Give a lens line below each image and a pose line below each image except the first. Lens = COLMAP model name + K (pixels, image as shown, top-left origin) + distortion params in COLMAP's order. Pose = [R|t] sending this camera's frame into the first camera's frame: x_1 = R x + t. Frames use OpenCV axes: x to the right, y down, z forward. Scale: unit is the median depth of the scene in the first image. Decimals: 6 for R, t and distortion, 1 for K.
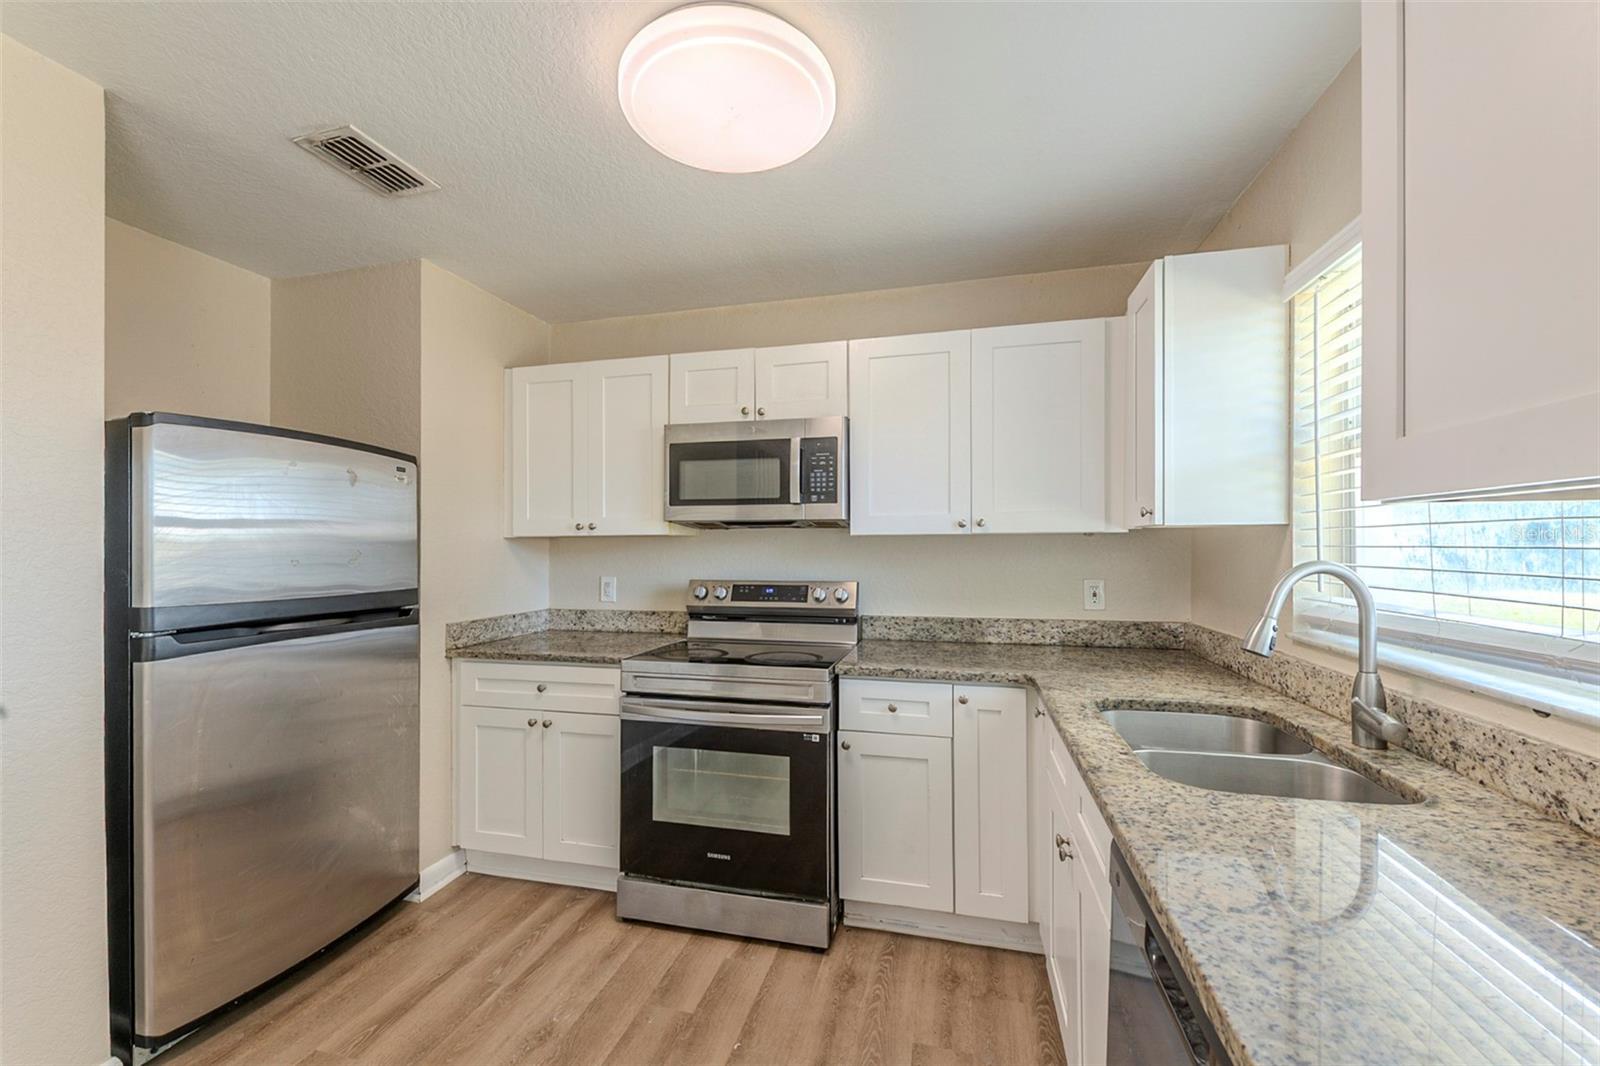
lens RADIAL K [[636.1, 0, 797.0], [0, 636.1, 542.9], [0, 0, 1]] dist [0.009176, -0.000447]
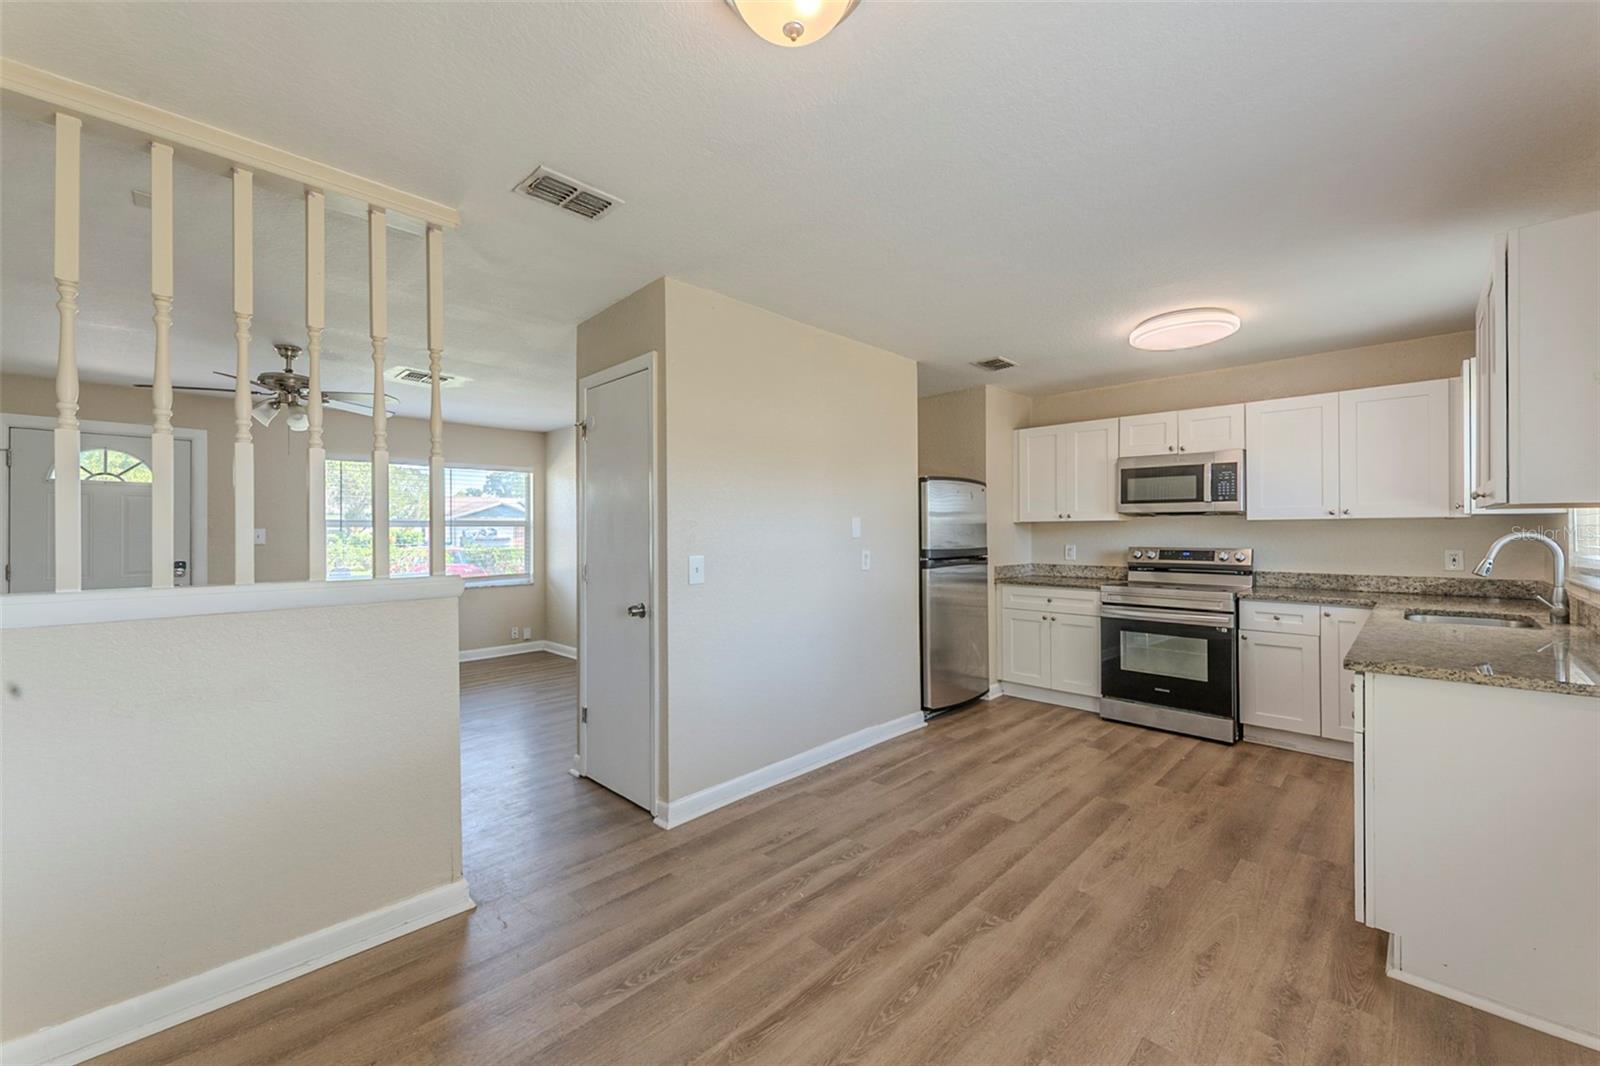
lens RADIAL K [[625.1, 0, 799.3], [0, 625.1, 526.6], [0, 0, 1]] dist [0.012787, -0.006208]
pose [[0.863264, -0.001007, -0.504752, -0.098370], [0.001314, 0.999999, 0.000253, 0.003330], [0.504751, -0.000882, 0.863265, -1.019369]]
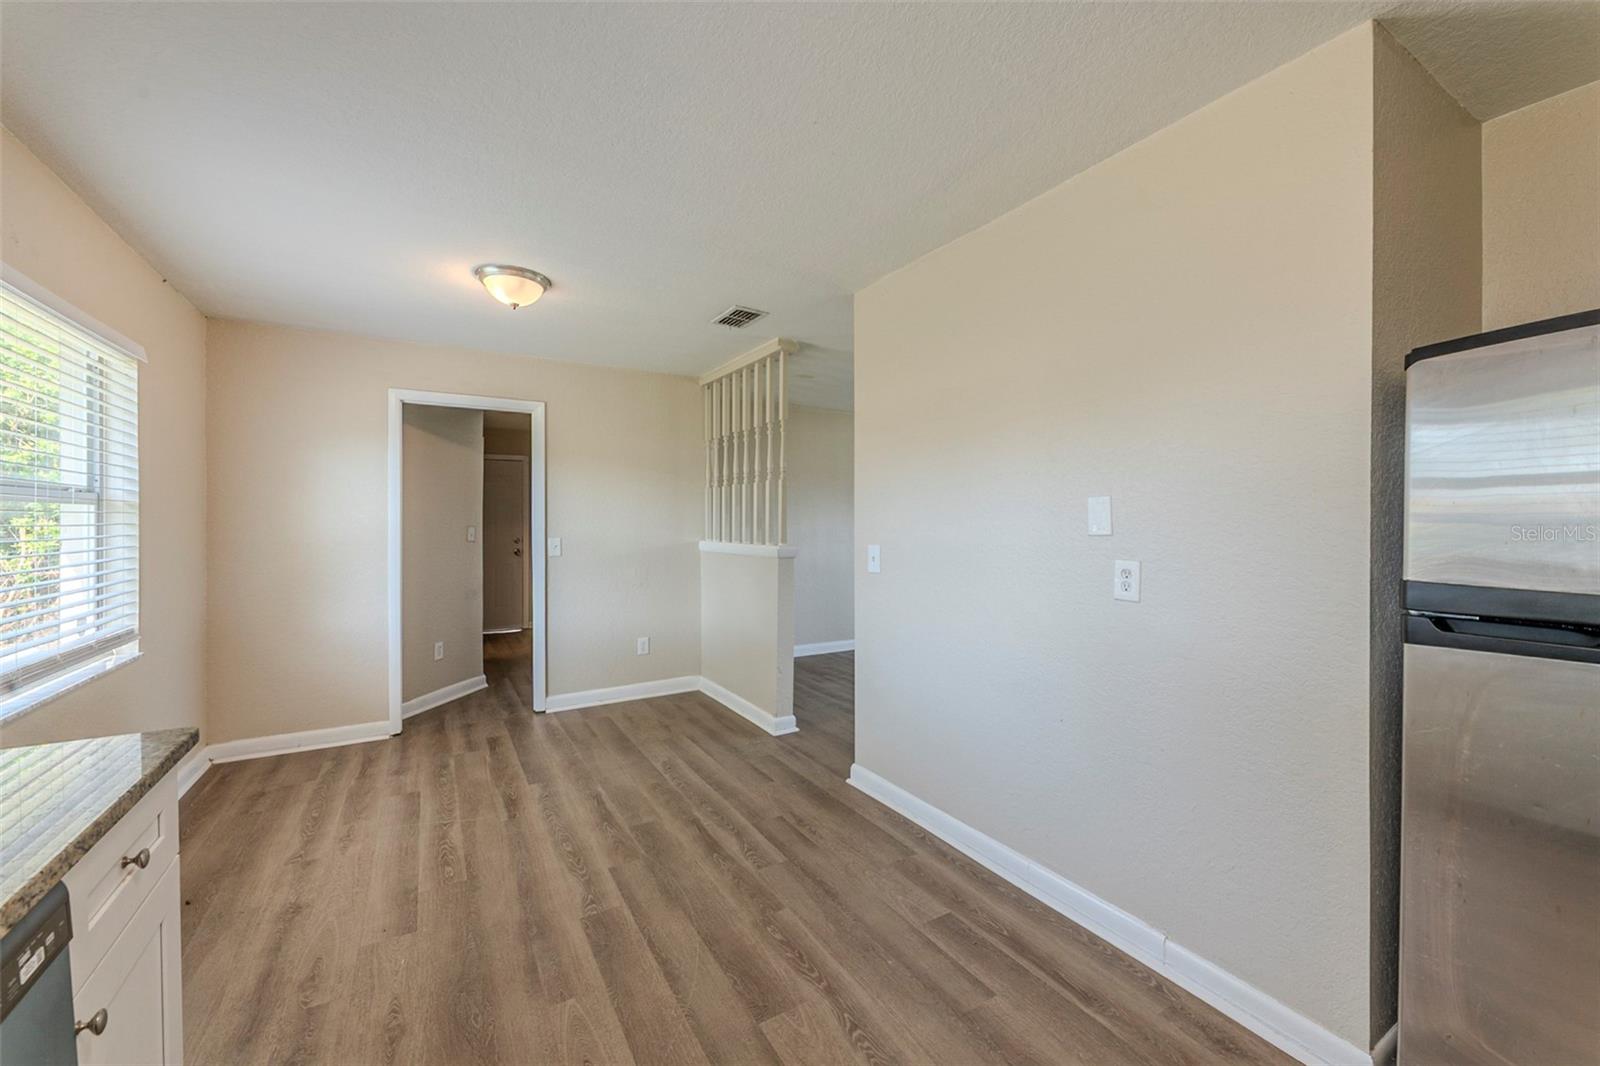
lens RADIAL K [[625.1, 0, 799.3], [0, 625.1, 526.6], [0, 0, 1]] dist [0.012787, -0.006208]
pose [[-0.705962, 0.016013, -0.708069, 0.099927], [0.011941, 0.999871, 0.010706, 0.007473], [0.708149, -0.000897, -0.706062, 0.665697]]
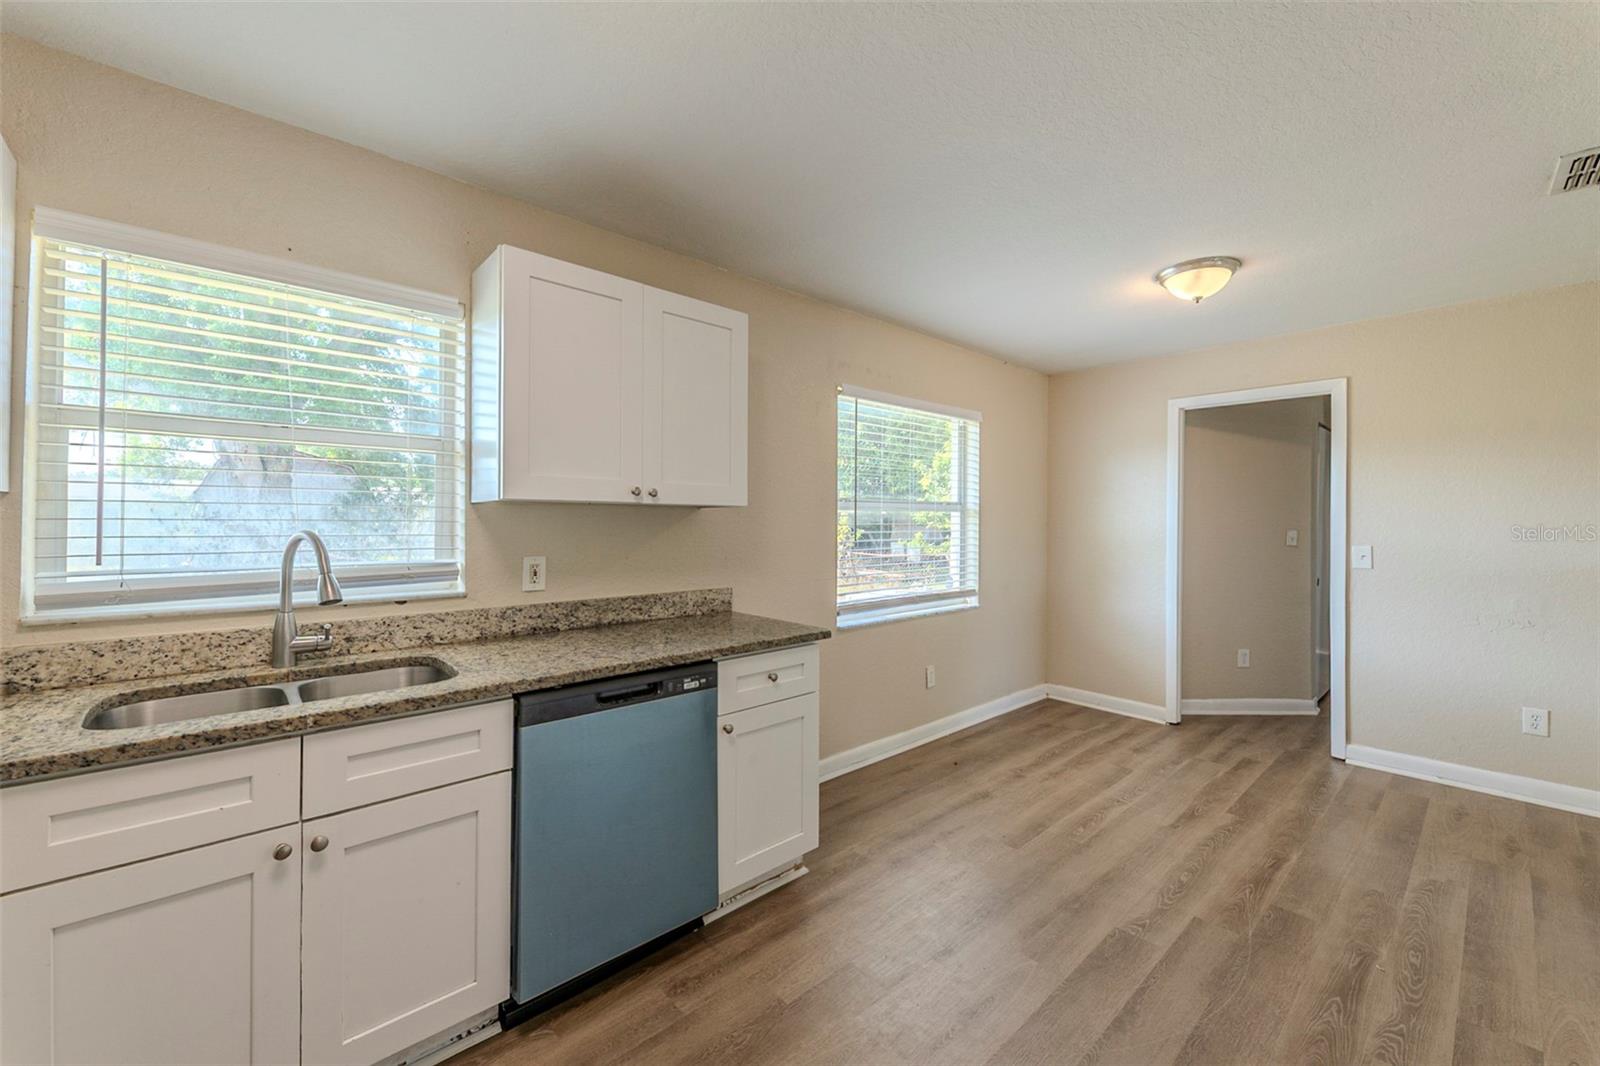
lens RADIAL K [[628.3, 0, 799.6], [0, 628.3, 521.7], [0, 0, 1]] dist [0.012997, -0.006645]
pose [[-0.833361, 0.002925, 0.552722, -0.397101], [-0.001625, 0.999969, -0.007742, 0.009556], [-0.552727, -0.007350, -0.833330, 0.794889]]
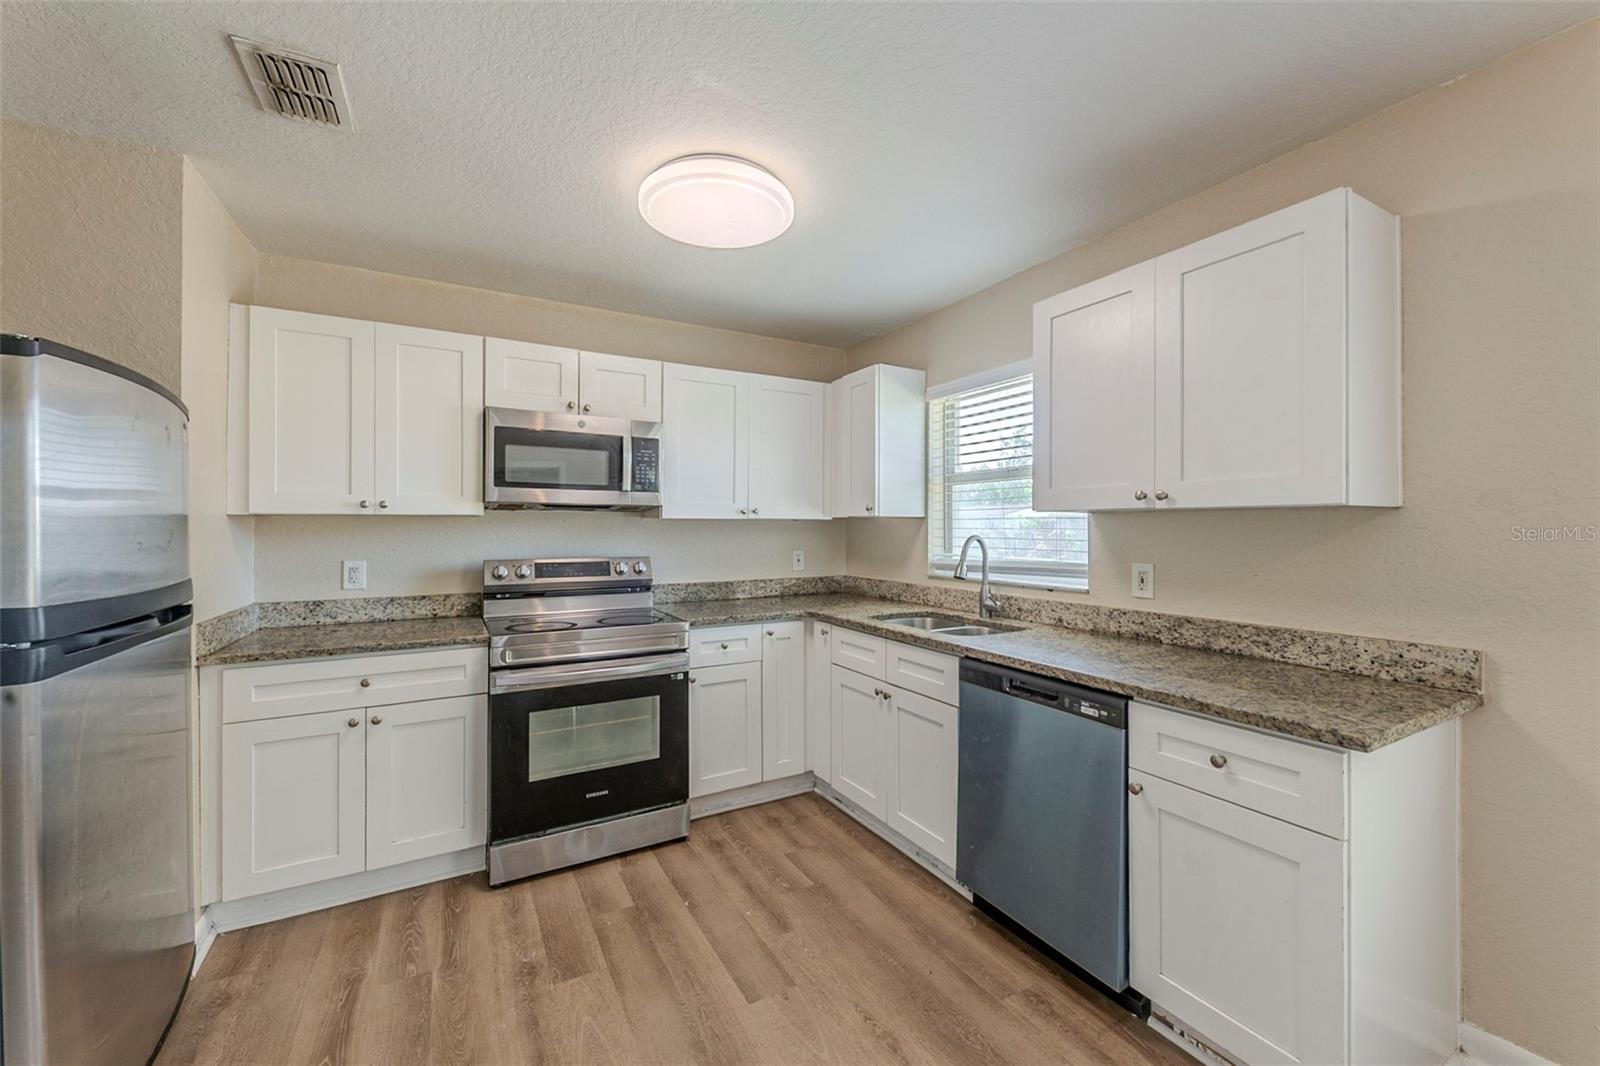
lens RADIAL K [[625.1, 0, 799.3], [0, 625.1, 526.6], [0, 0, 1]] dist [0.012787, -0.006208]
pose [[0.722621, 0.005802, 0.691220, -0.574004], [-0.006805, 0.999976, -0.001279, 0.003438], [-0.691211, -0.003780, 0.722643, -0.068055]]
